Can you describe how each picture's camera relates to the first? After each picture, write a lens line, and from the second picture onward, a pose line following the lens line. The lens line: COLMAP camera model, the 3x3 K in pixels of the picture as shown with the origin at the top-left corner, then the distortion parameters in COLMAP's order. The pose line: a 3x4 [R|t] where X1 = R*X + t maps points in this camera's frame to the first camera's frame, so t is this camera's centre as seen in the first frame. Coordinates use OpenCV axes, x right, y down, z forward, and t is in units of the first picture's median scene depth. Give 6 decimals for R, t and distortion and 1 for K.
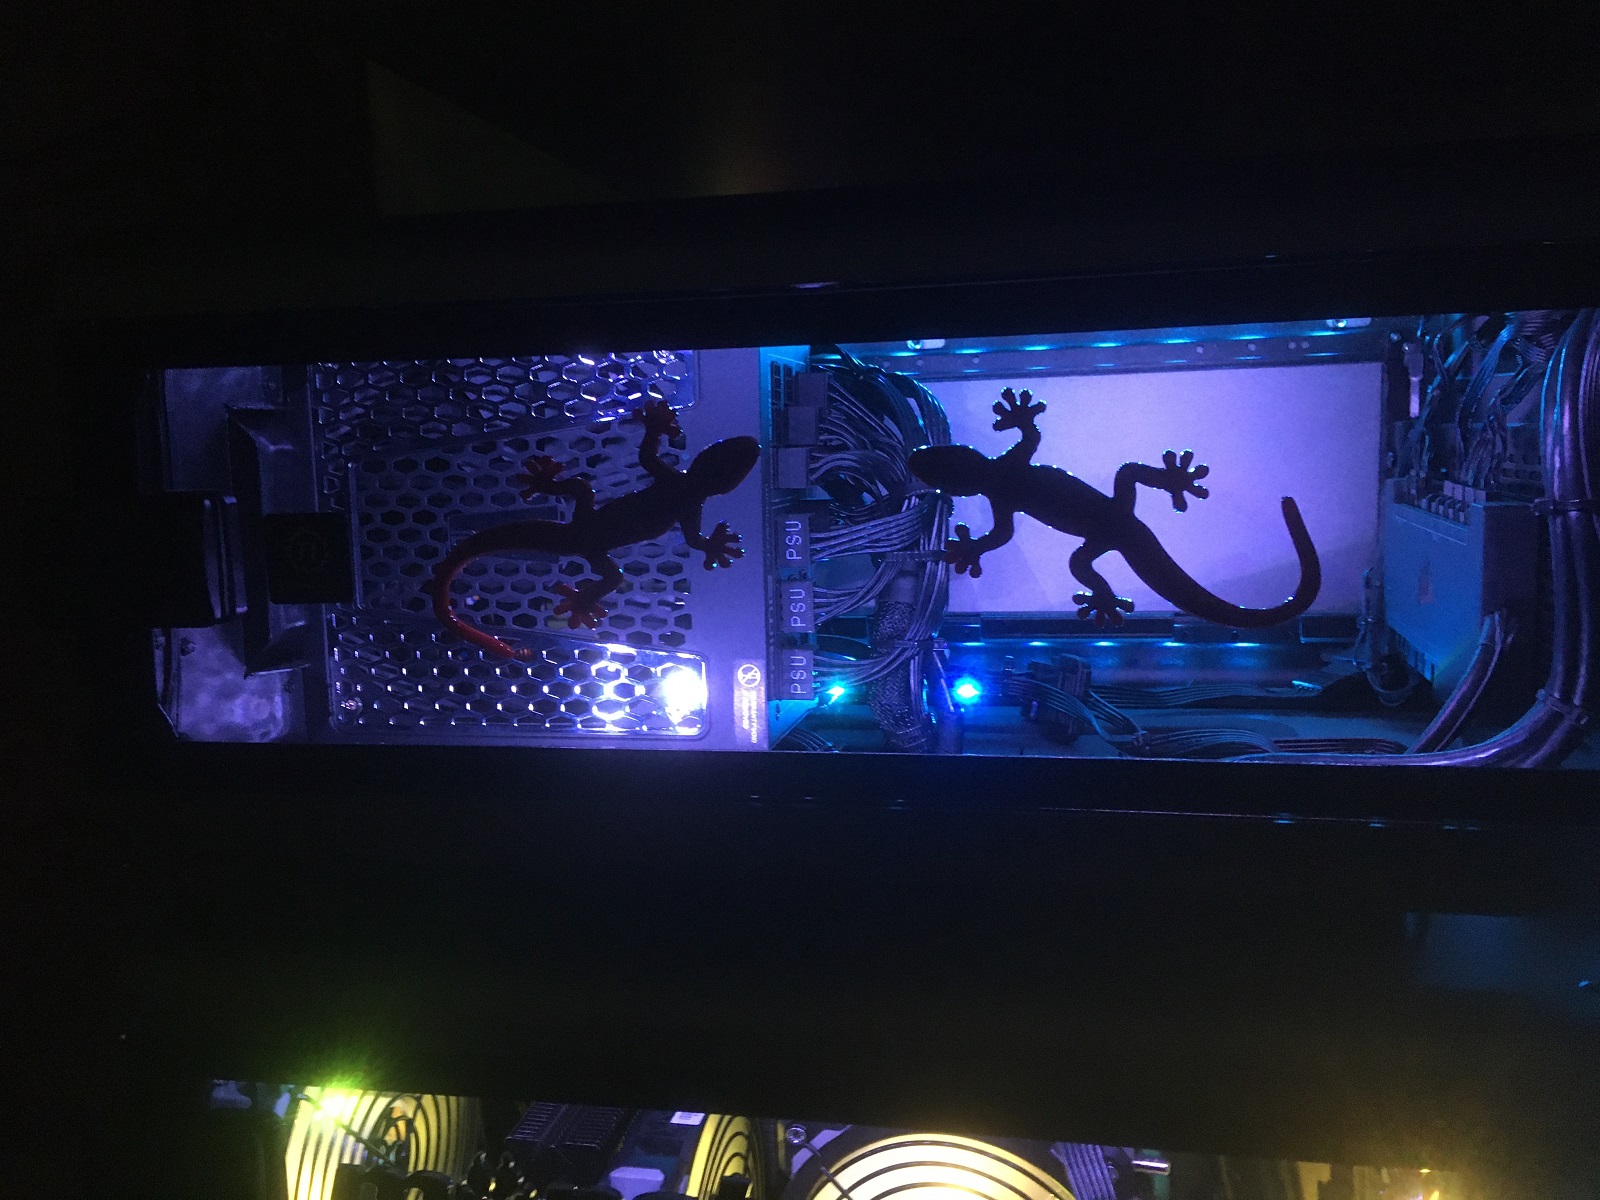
lens RADIAL K [[1364.6, 0, 797.2], [0, 1364.6, 599.3], [0, 0, 1]] dist [0.110722, -0.175034]
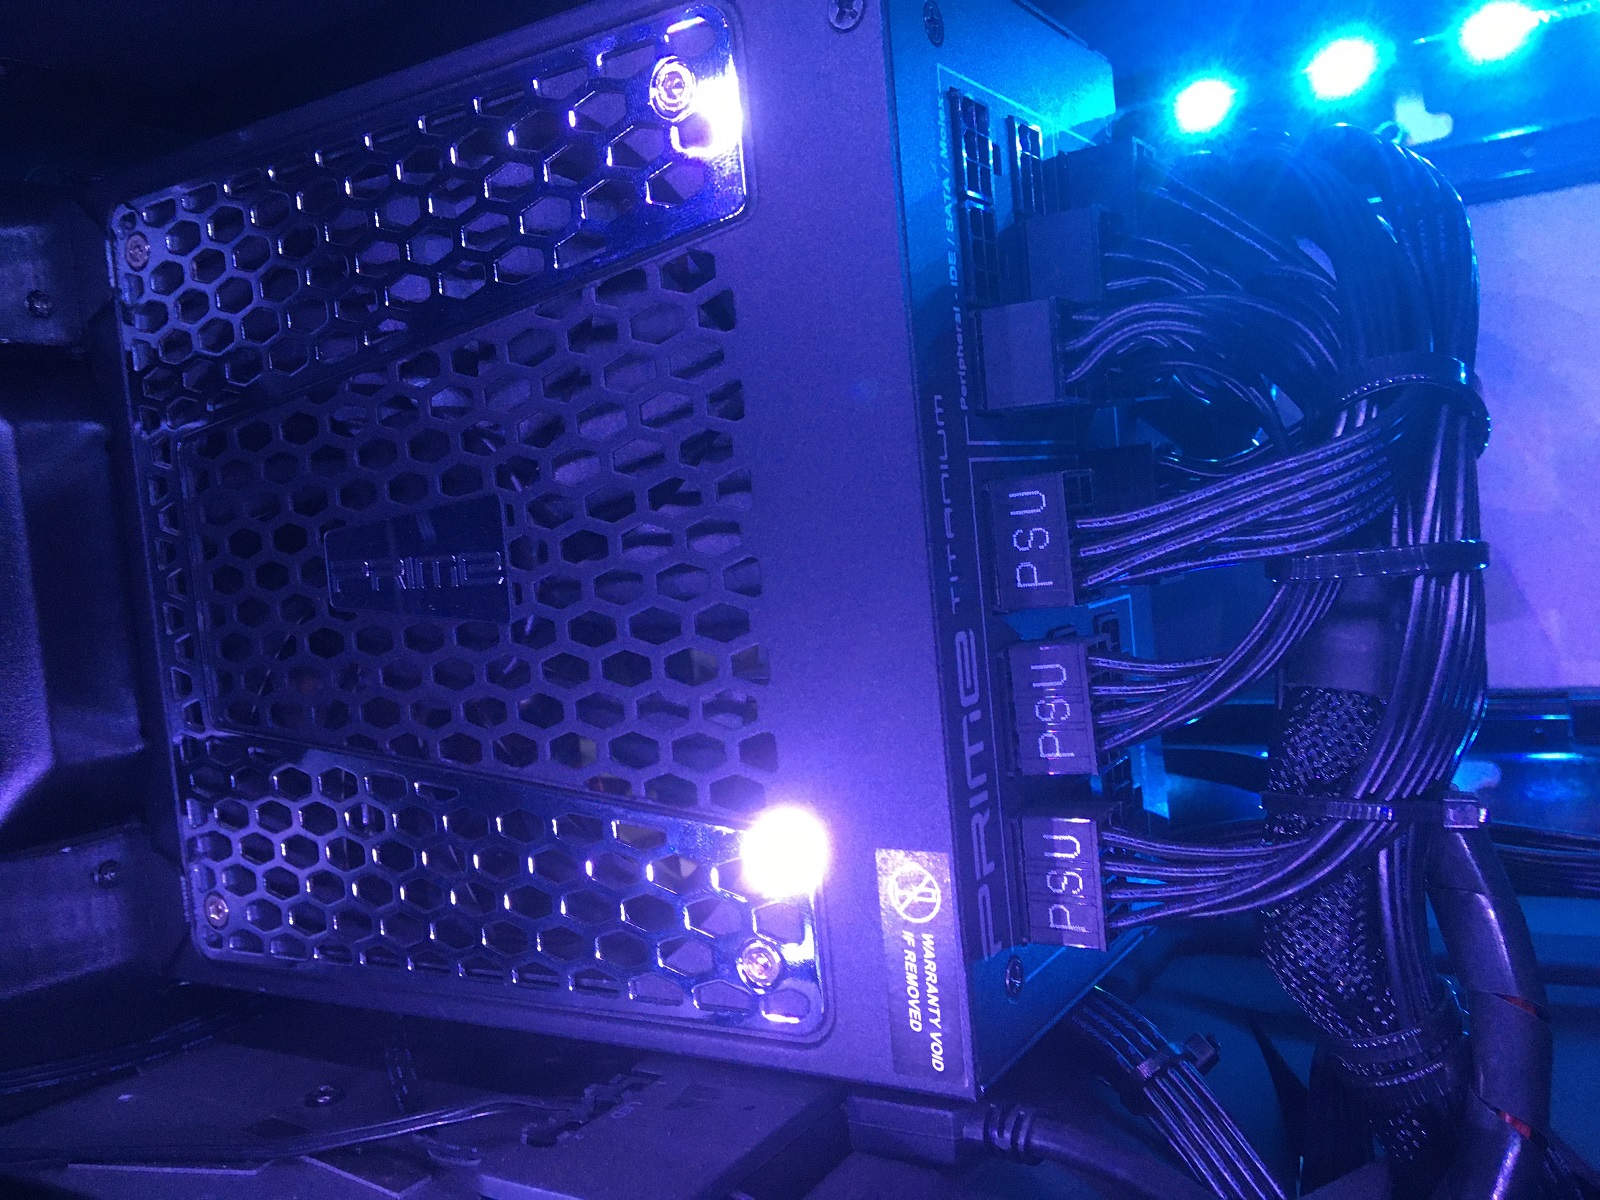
lens RADIAL K [[1364.6, 0, 800.8], [0, 1364.6, 595.7], [0, 0, 1]] dist [0.110722, -0.175034]
pose [[0.936933, -0.044646, -0.346645, 0.070732], [0.031300, 0.998541, -0.044009, -0.011784], [0.348104, 0.030383, 0.936964, 0.606013]]
